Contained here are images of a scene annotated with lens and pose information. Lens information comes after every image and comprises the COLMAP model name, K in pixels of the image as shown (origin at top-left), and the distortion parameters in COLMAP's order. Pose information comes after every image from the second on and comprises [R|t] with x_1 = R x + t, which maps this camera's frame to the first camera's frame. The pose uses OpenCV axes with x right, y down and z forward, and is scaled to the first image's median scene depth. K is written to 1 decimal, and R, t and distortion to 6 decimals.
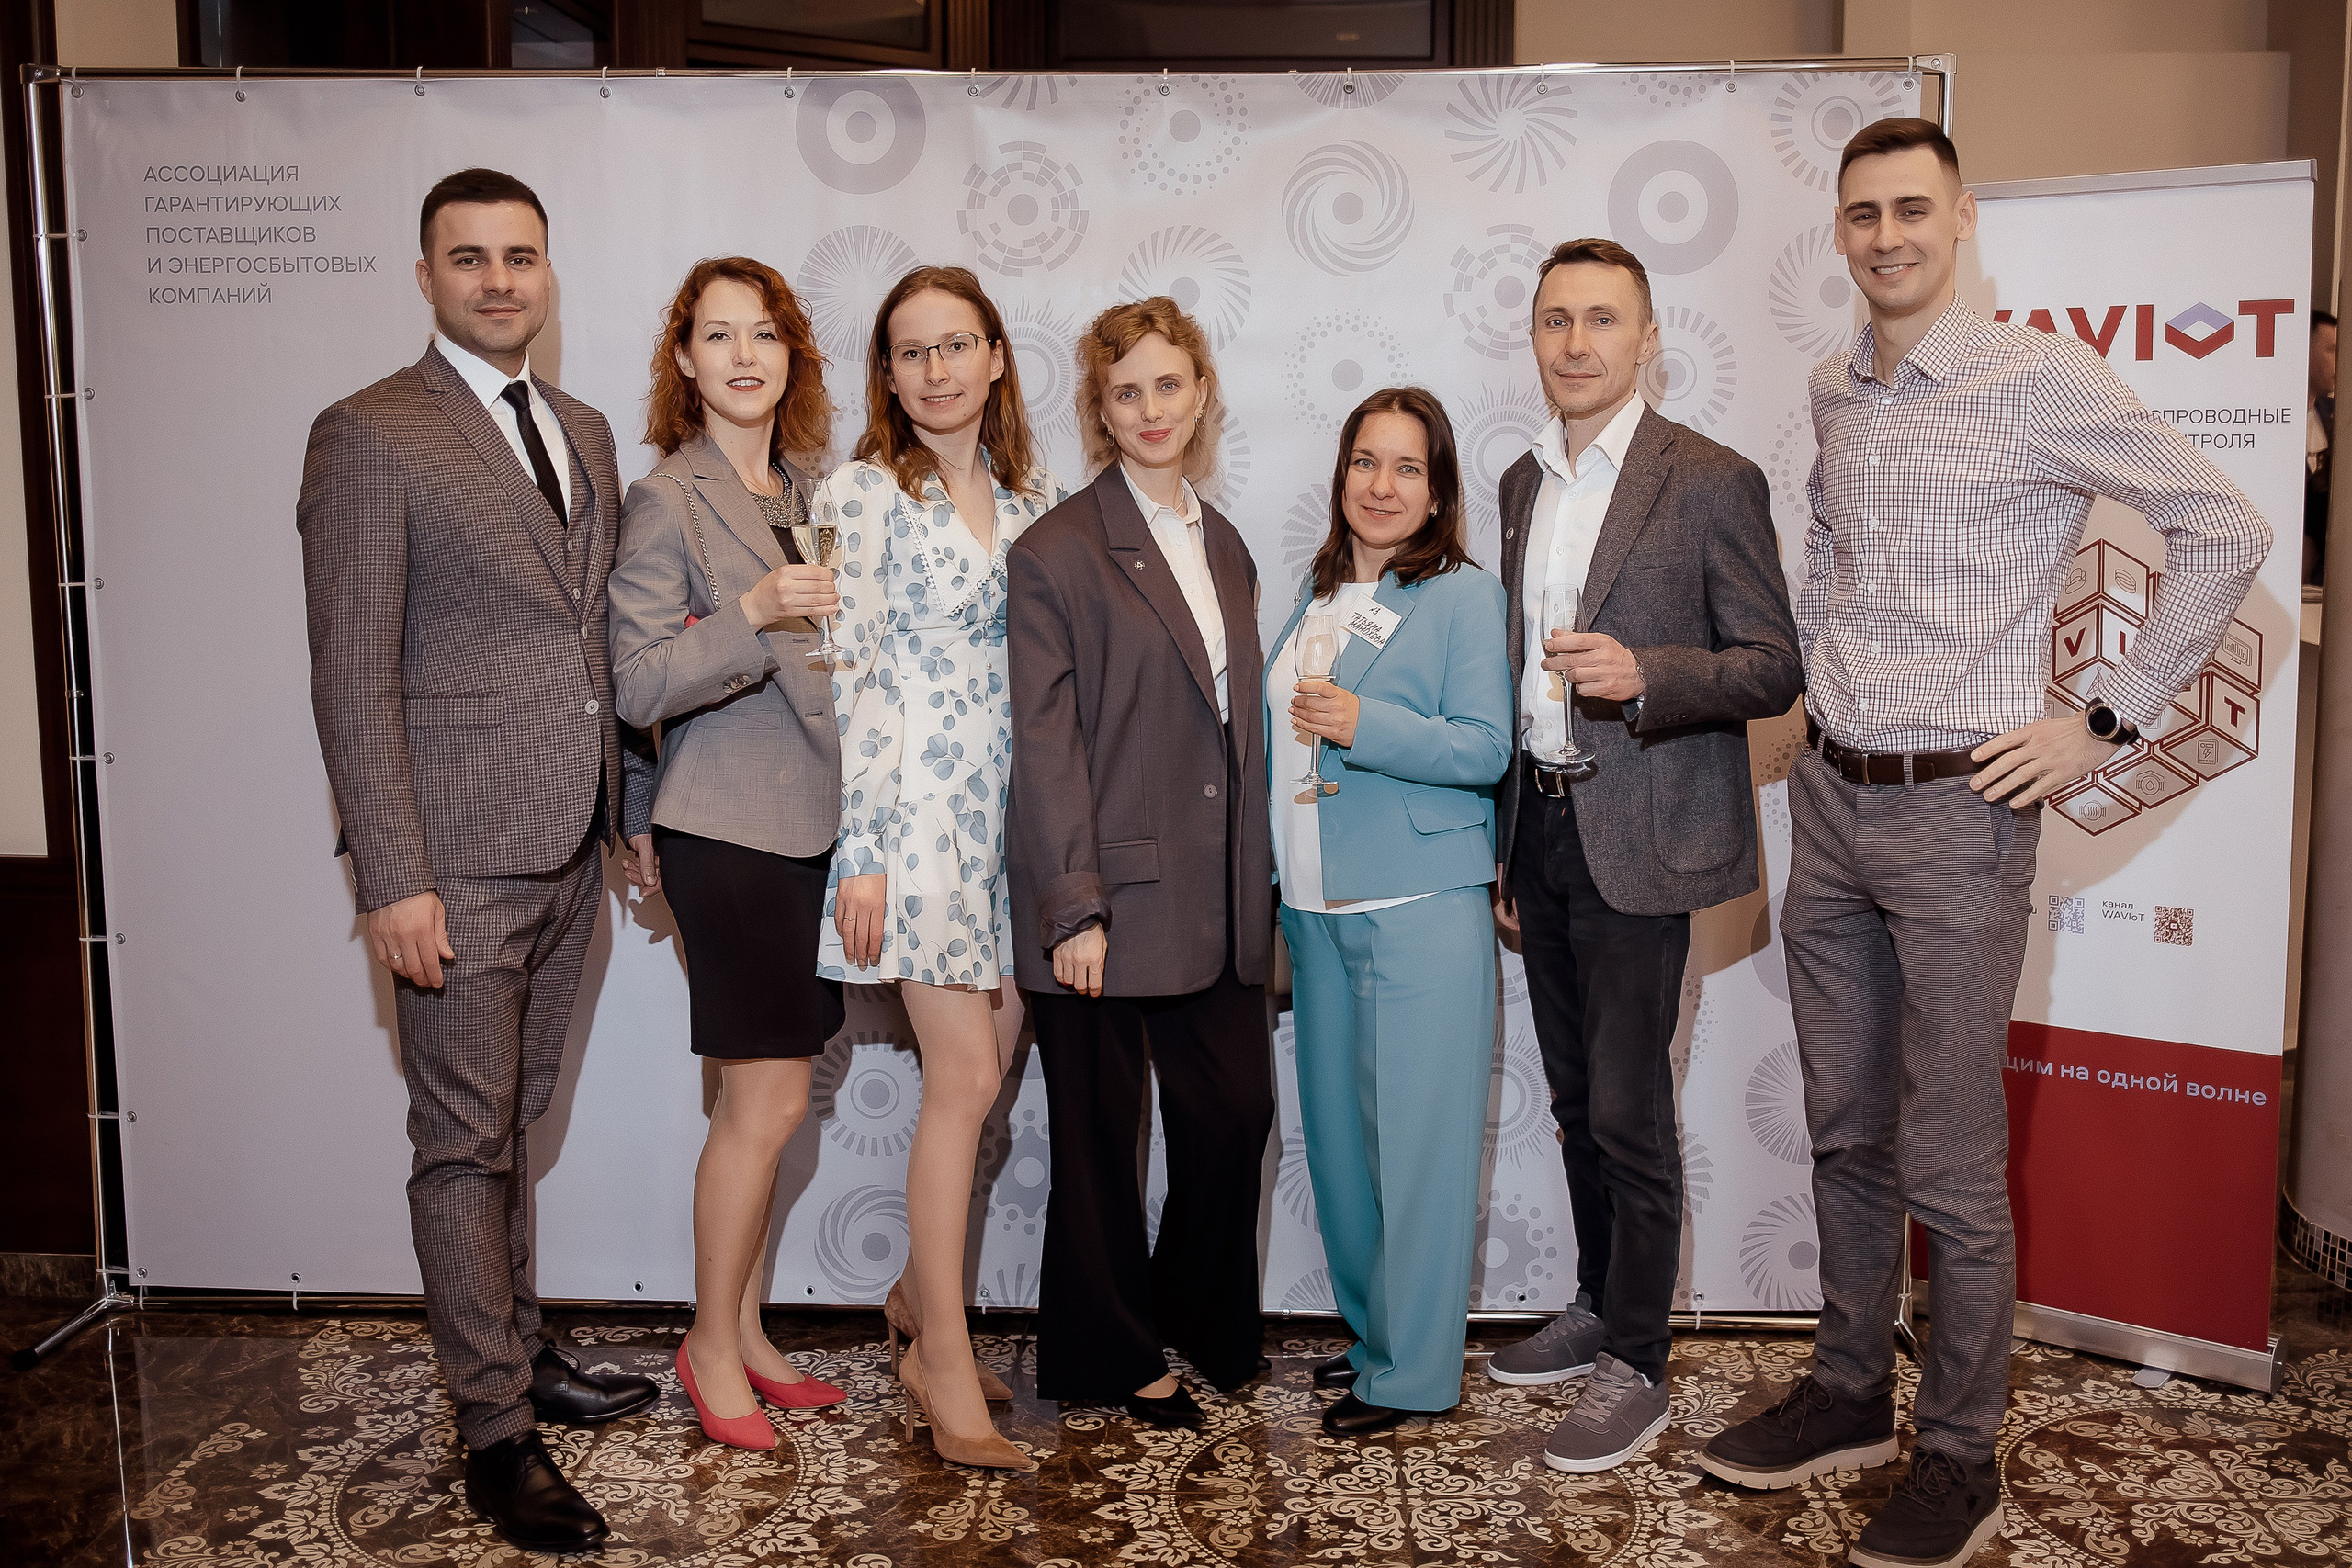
lens RADIAL K [[2780.3, 0, 1129.0], [0, 2780.3, 759.3], [0, 0, 1]] dist [-0.051117, 0.000000]
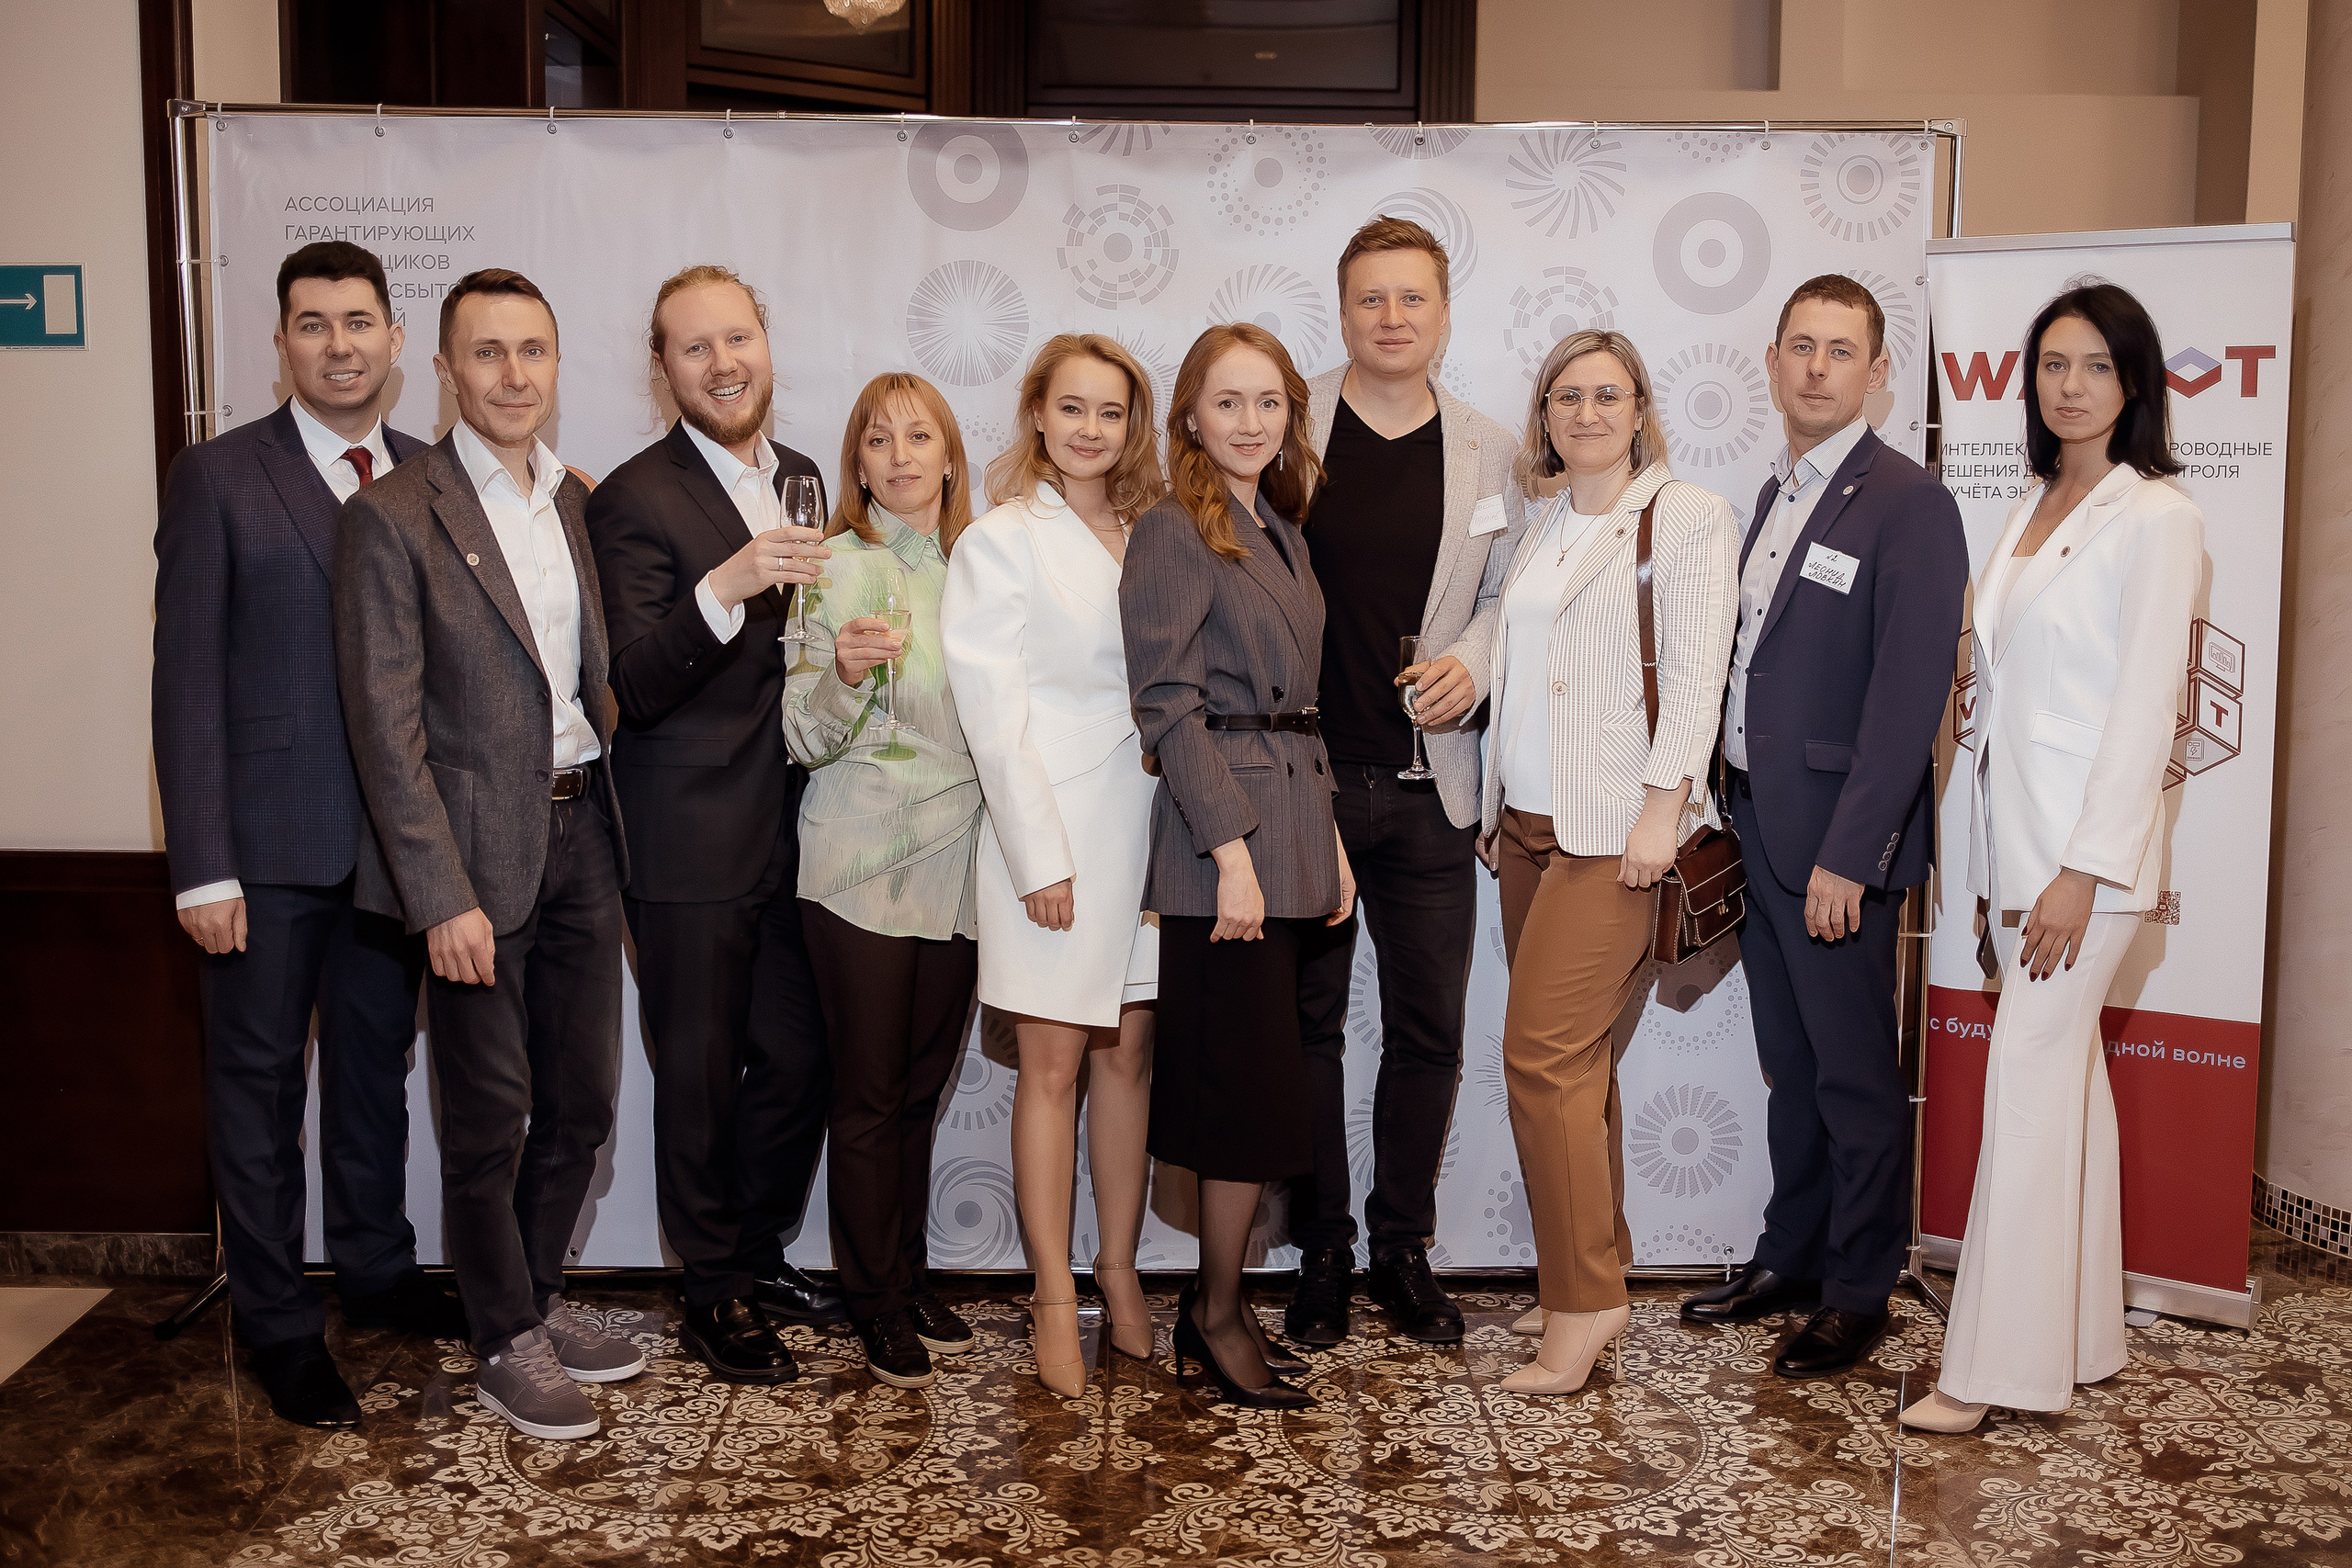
lens RADIAL K [[2780.3, 0, 1190.0], [0, 2780.3, 767.2], [0, 0, 1]] dist [-0.051117, 0.000000]
pose [[0.997639, -0.000468, 0.068679, -0.085398], [0.000701, 0.999994, -0.003362, 0.007714], [-0.068677, 0.003402, 0.997633, -0.079353]]
